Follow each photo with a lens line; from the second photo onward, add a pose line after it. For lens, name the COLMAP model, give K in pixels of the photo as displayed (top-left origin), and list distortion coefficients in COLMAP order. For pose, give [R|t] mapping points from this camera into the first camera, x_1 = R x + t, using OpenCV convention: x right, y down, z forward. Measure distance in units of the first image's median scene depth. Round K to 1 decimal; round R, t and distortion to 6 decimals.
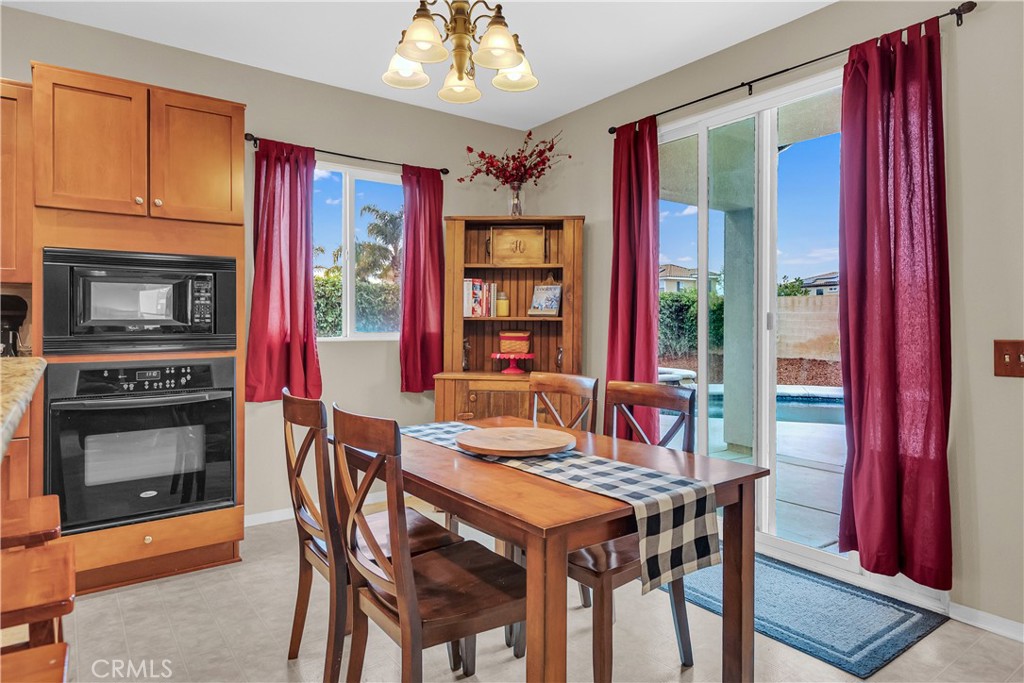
lens RADIAL K [[614.5, 0, 514.1], [0, 614.5, 319.7], [0, 0, 1]] dist [0.001269, 0.000965]
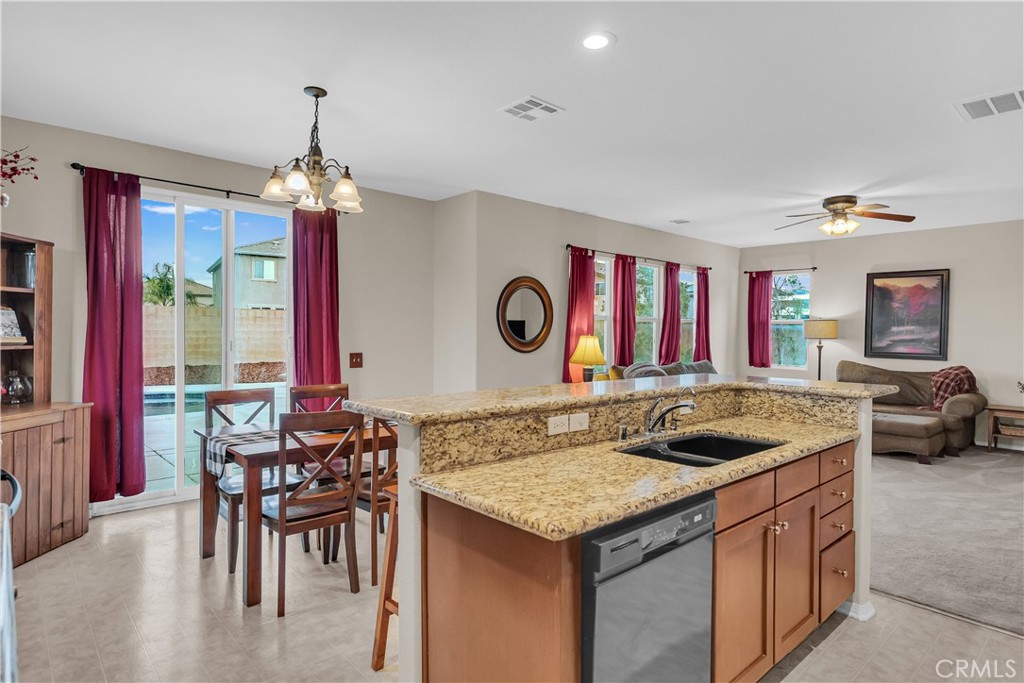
lens RADIAL K [[573.5, 0, 512.0], [0, 573.5, 341.5], [0, 0, 1]] dist [0.006379, 0.001612]
pose [[-0.109538, -0.021512, 0.993750, -0.885455], [-0.016185, 0.999672, 0.019856, -0.039319], [-0.993851, -0.013909, -0.109850, 0.355821]]
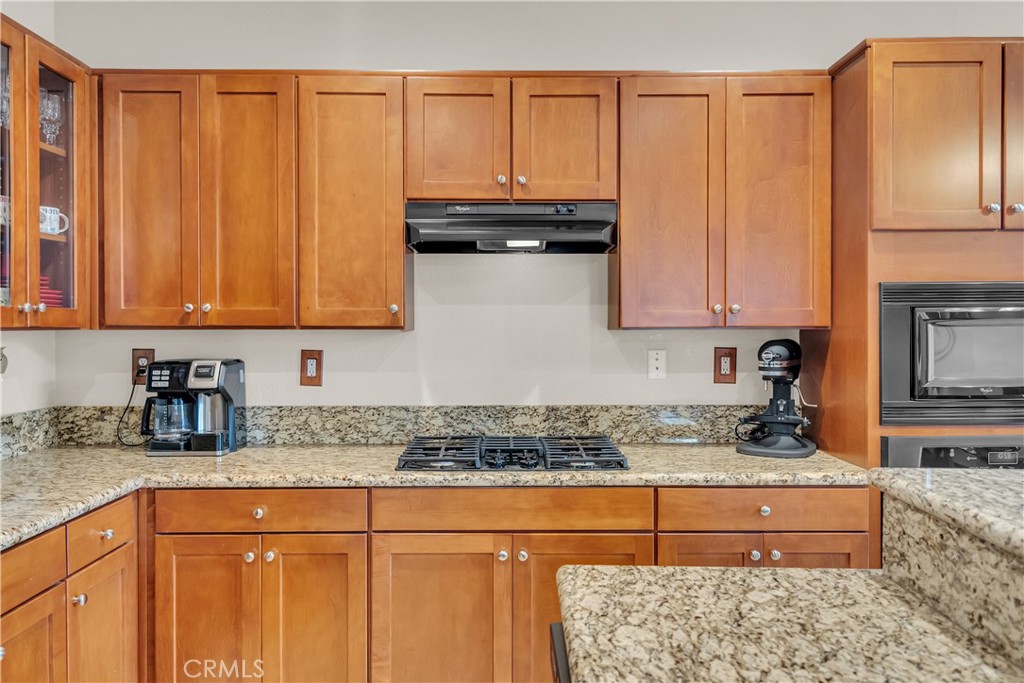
lens RADIAL K [[781.3, 0, 514.6], [0, 781.3, 332.1], [0, 0, 1]] dist [-0.000708, 0.002996]
pose [[0.806327, 0.001346, -0.591468, -0.359096], [0.007532, 0.999893, 0.012543, -0.046404], [0.591422, -0.014568, 0.806231, -0.025633]]
